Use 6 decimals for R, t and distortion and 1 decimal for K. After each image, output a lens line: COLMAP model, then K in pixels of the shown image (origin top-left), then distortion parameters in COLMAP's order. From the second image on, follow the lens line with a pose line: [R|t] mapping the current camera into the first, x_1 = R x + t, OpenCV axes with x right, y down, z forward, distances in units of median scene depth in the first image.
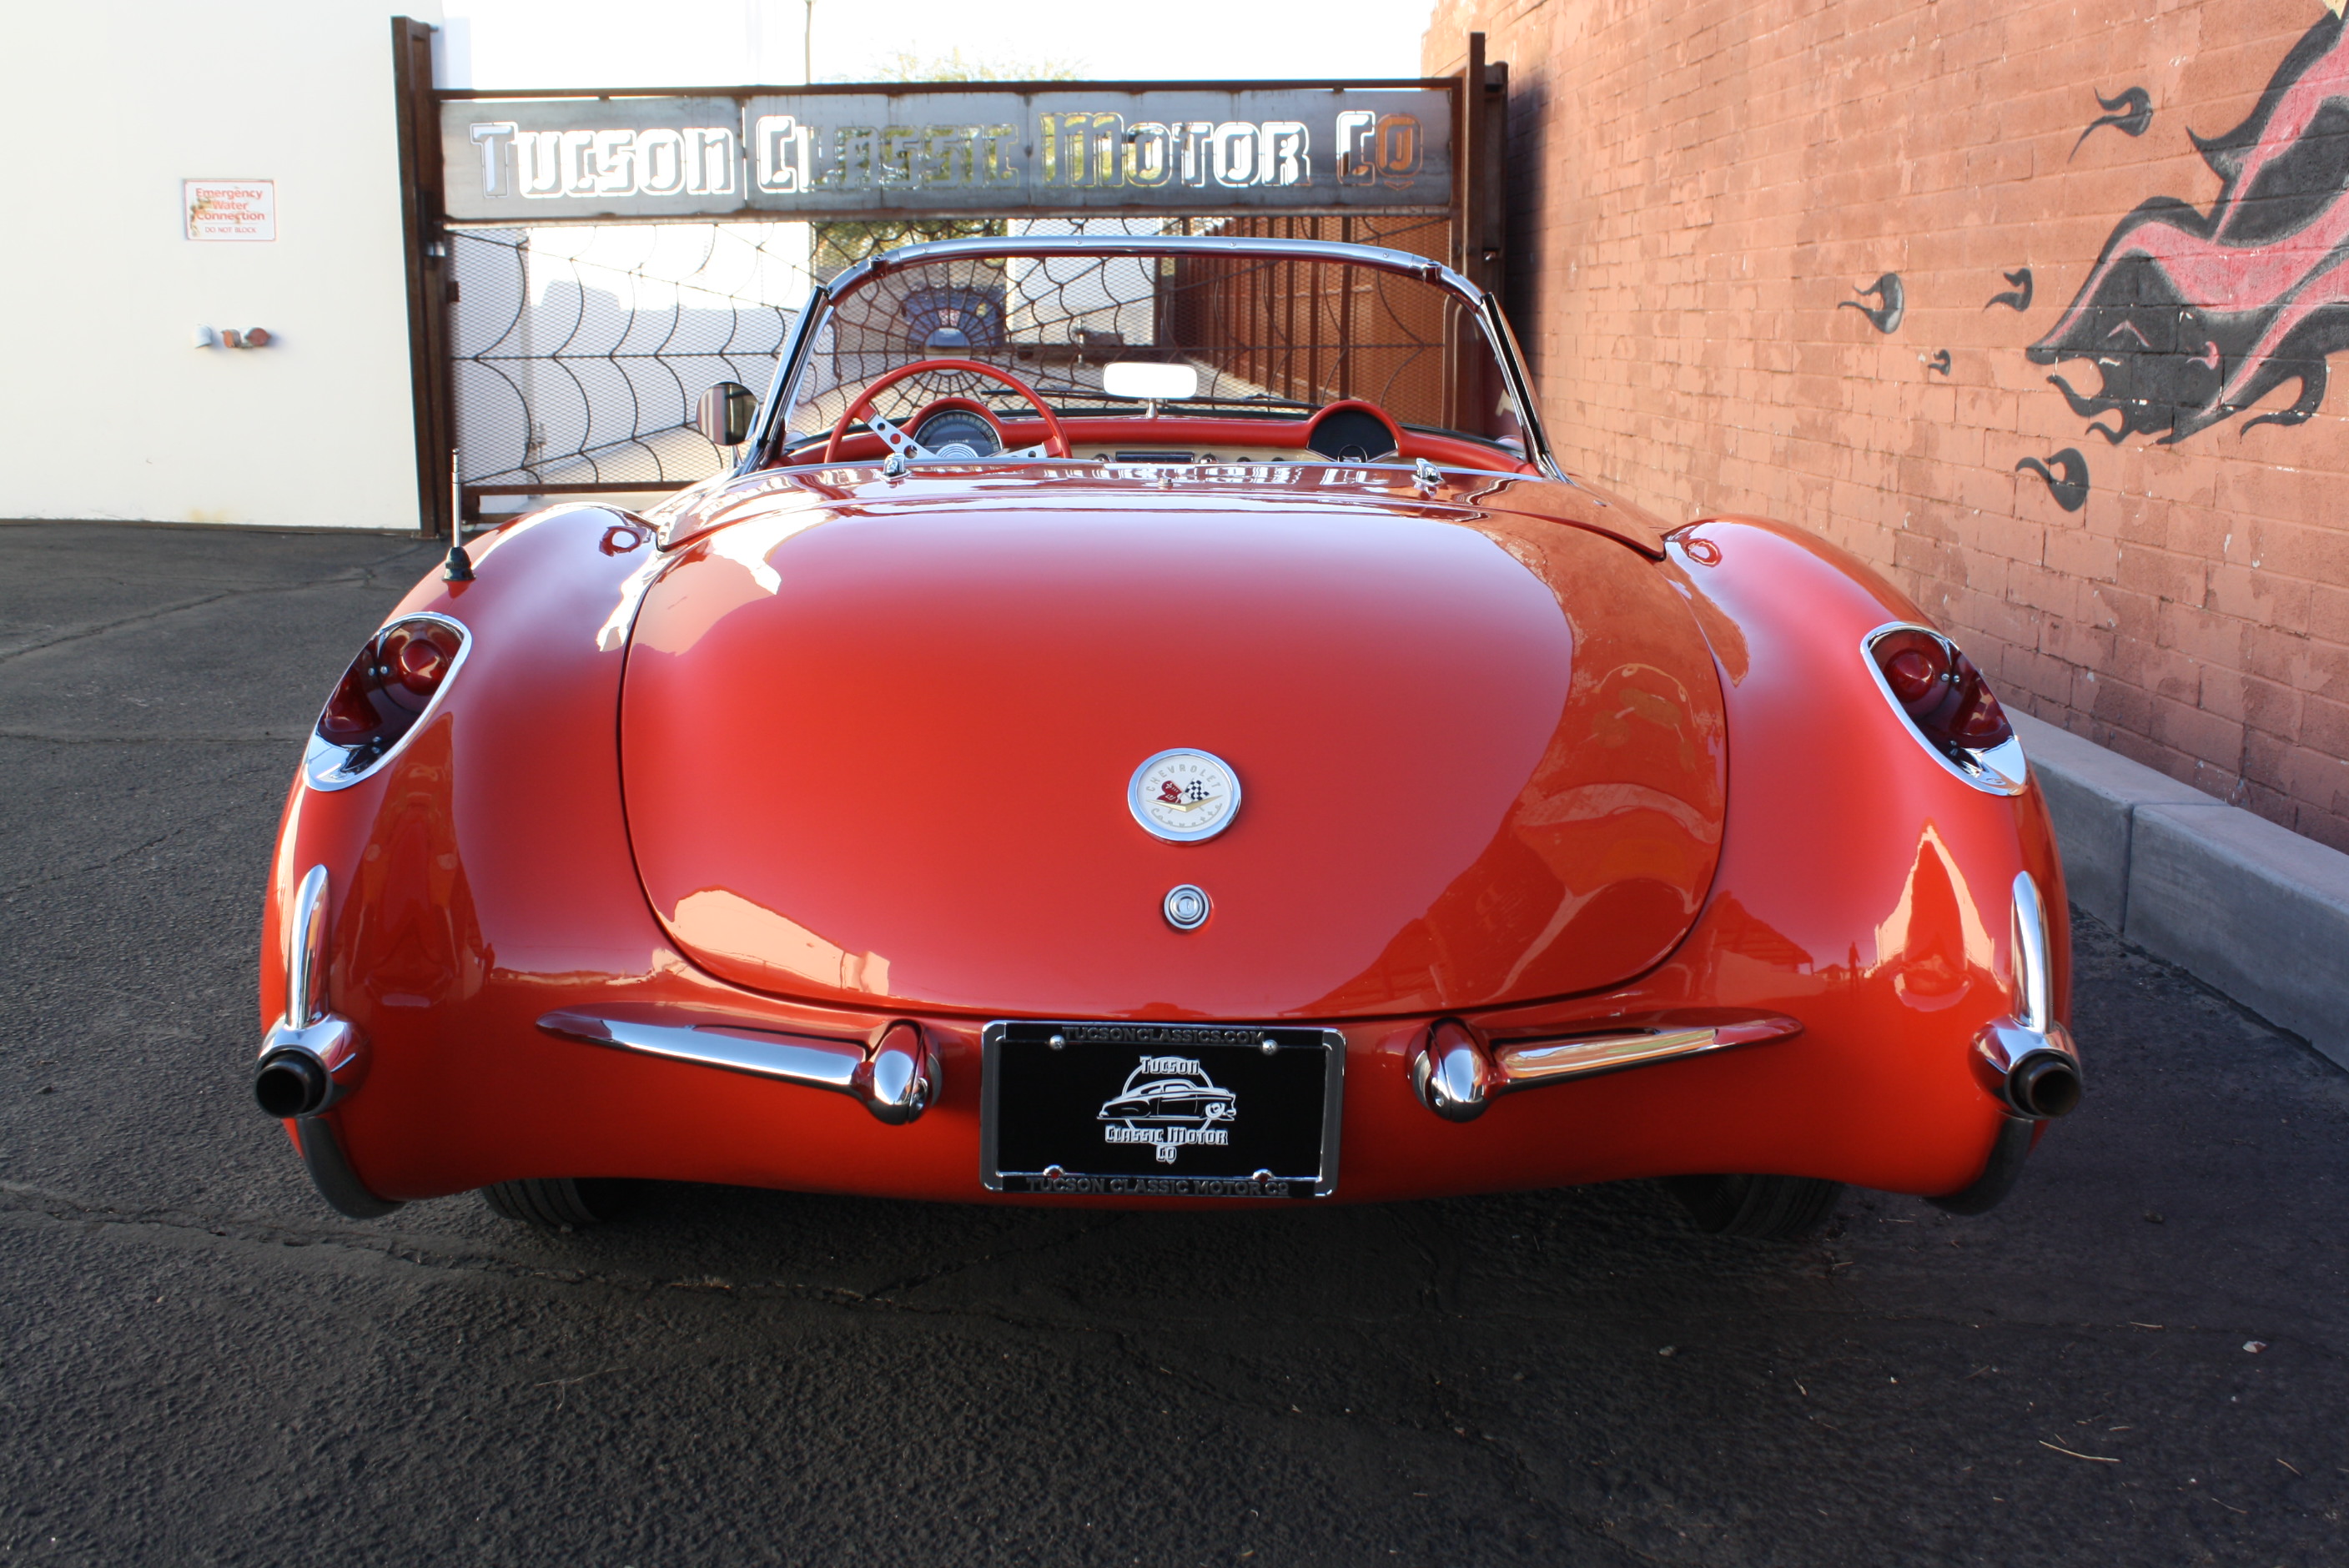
lens RADIAL K [[2287.5, 0, 1174.5], [0, 2287.5, 784.0], [0, 0, 1]] dist [-0.175400, 0.172313]
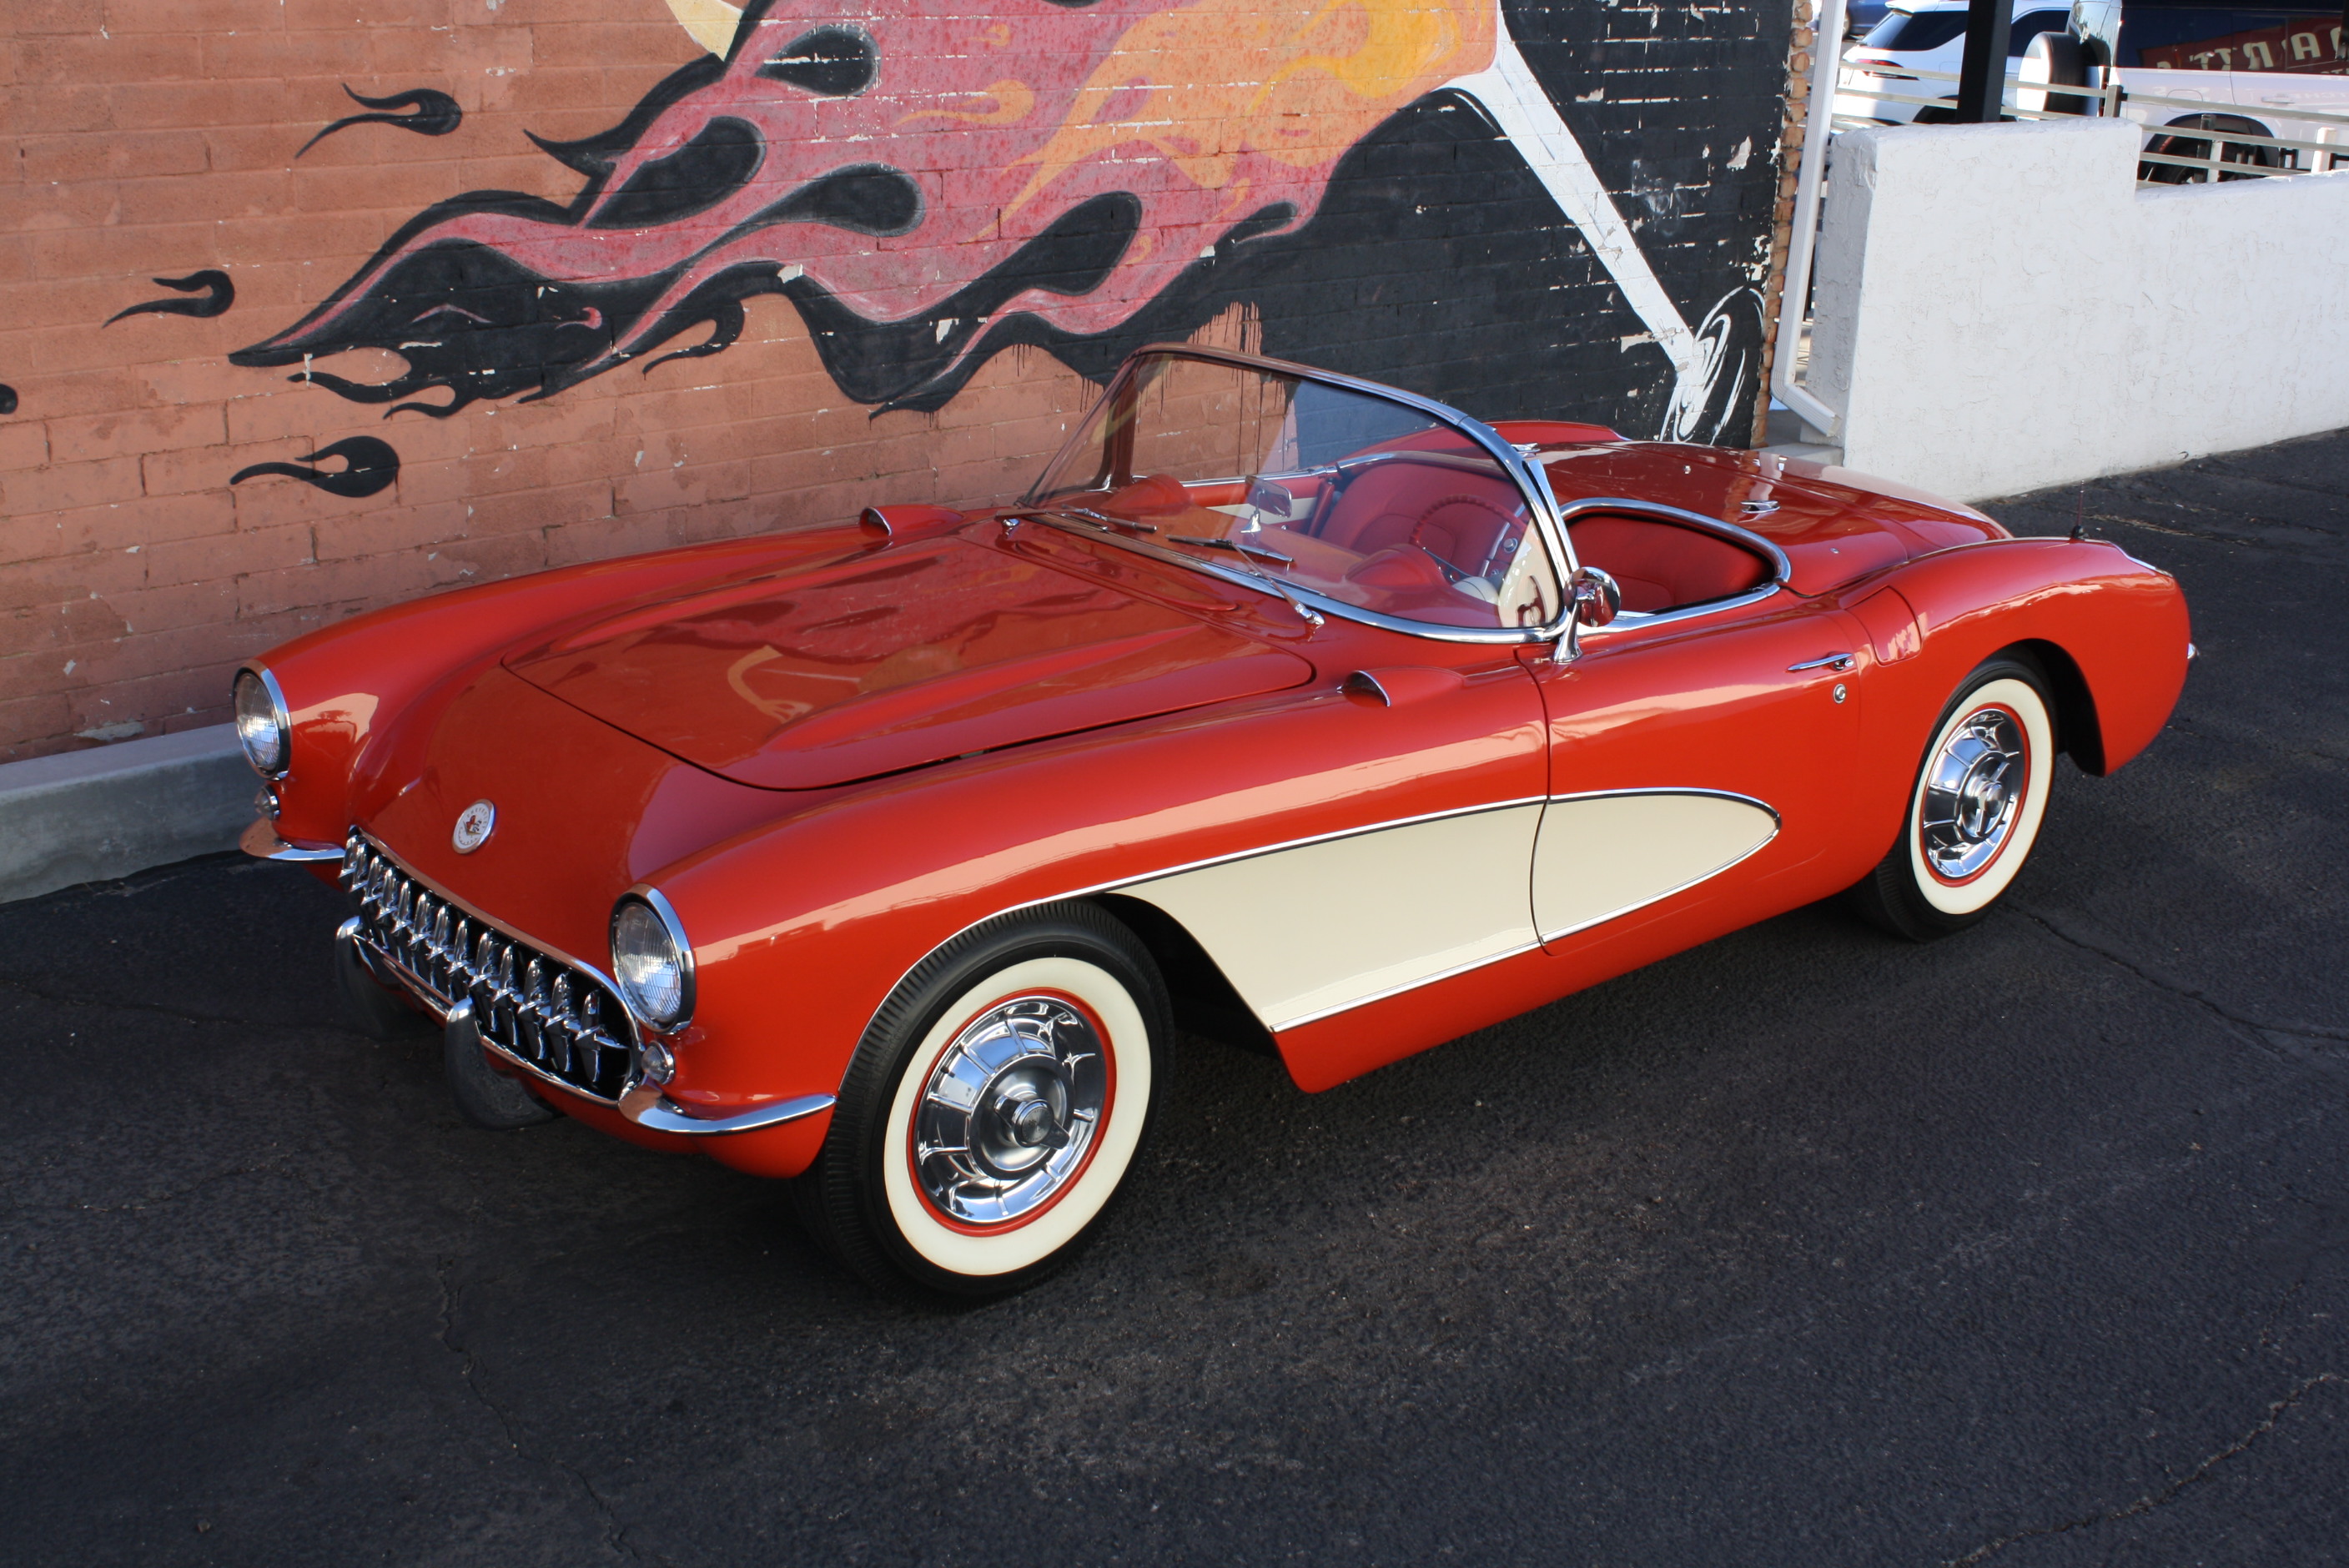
lens RADIAL K [[2728.2, 0, 1174.5], [0, 2728.2, 784.0], [0, 0, 1]] dist [-0.126536, 0.220830]
pose [[-0.627785, -0.281019, 0.725889, -0.705704], [0.116621, 0.888072, 0.444666, -0.470786], [-0.769601, 0.363808, -0.524745, 1.296865]]
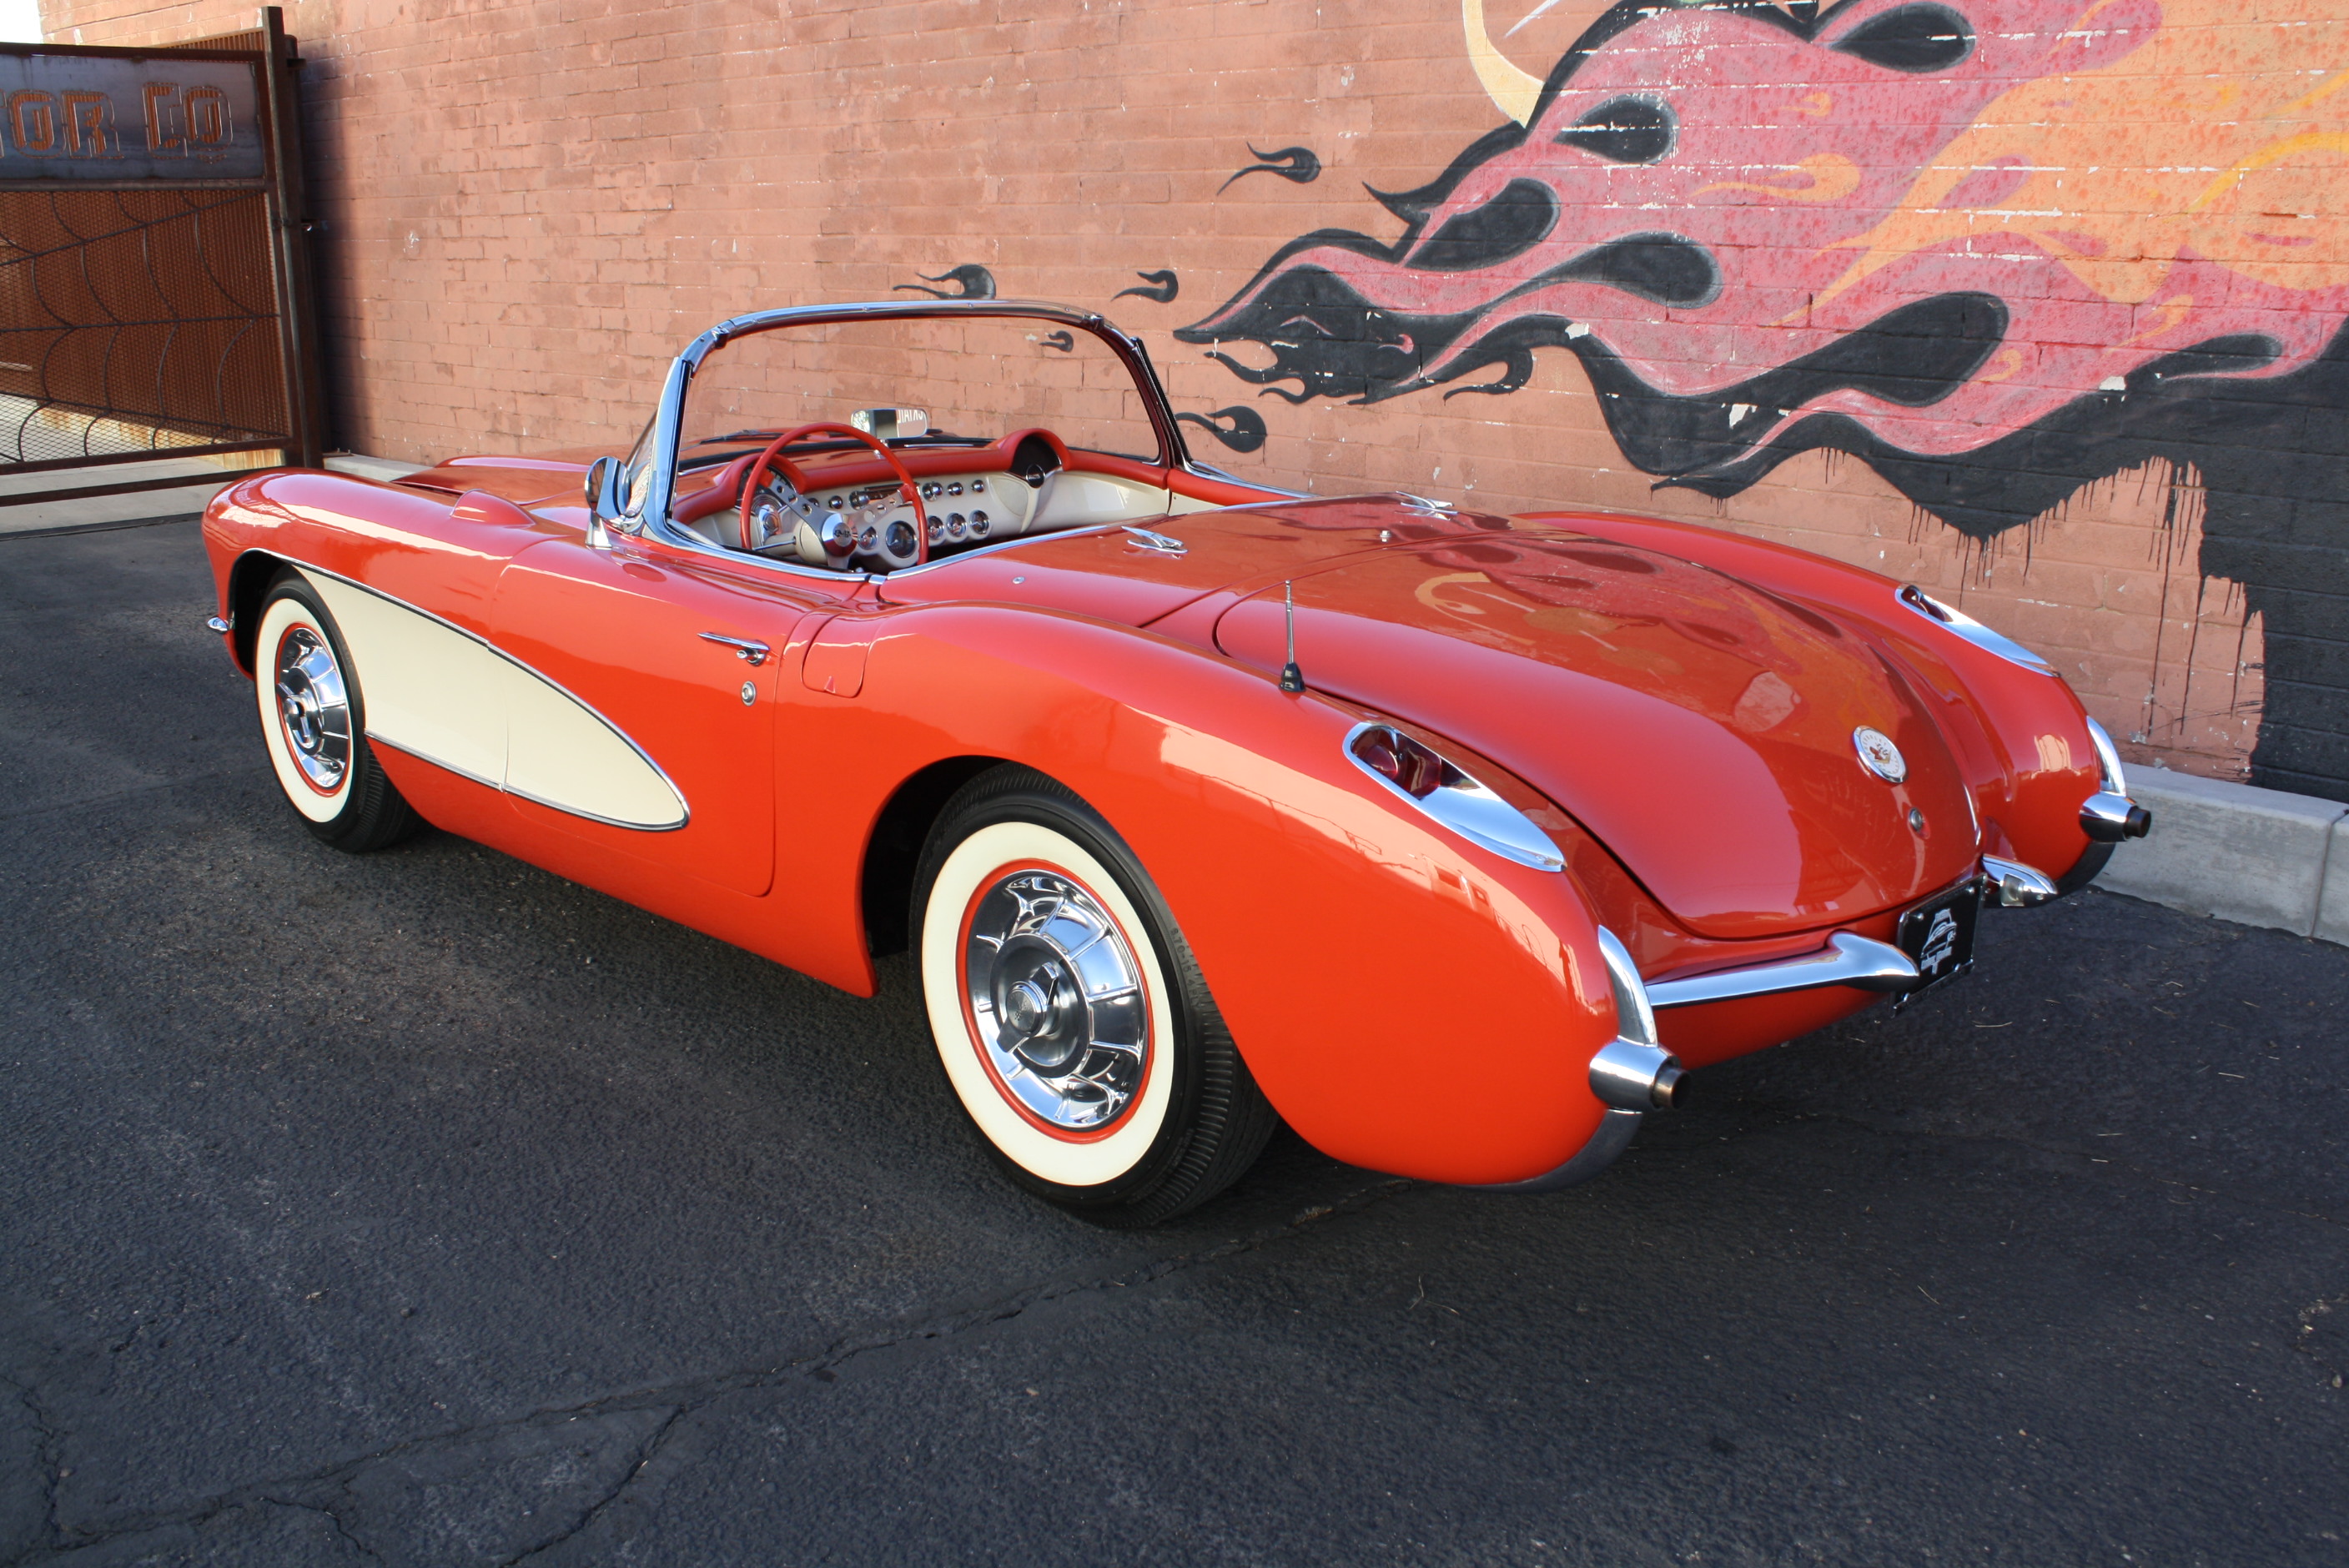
lens RADIAL K [[2030.0, 0, 1190.9], [0, 2030.0, 783.0], [0, 0, 1]] dist [-0.156986, 0.137216]
pose [[0.708359, -0.186857, 0.680670, -0.462355], [0.136358, 0.982384, 0.127778, -0.078986], [-0.692556, 0.002302, 0.721361, 0.118093]]
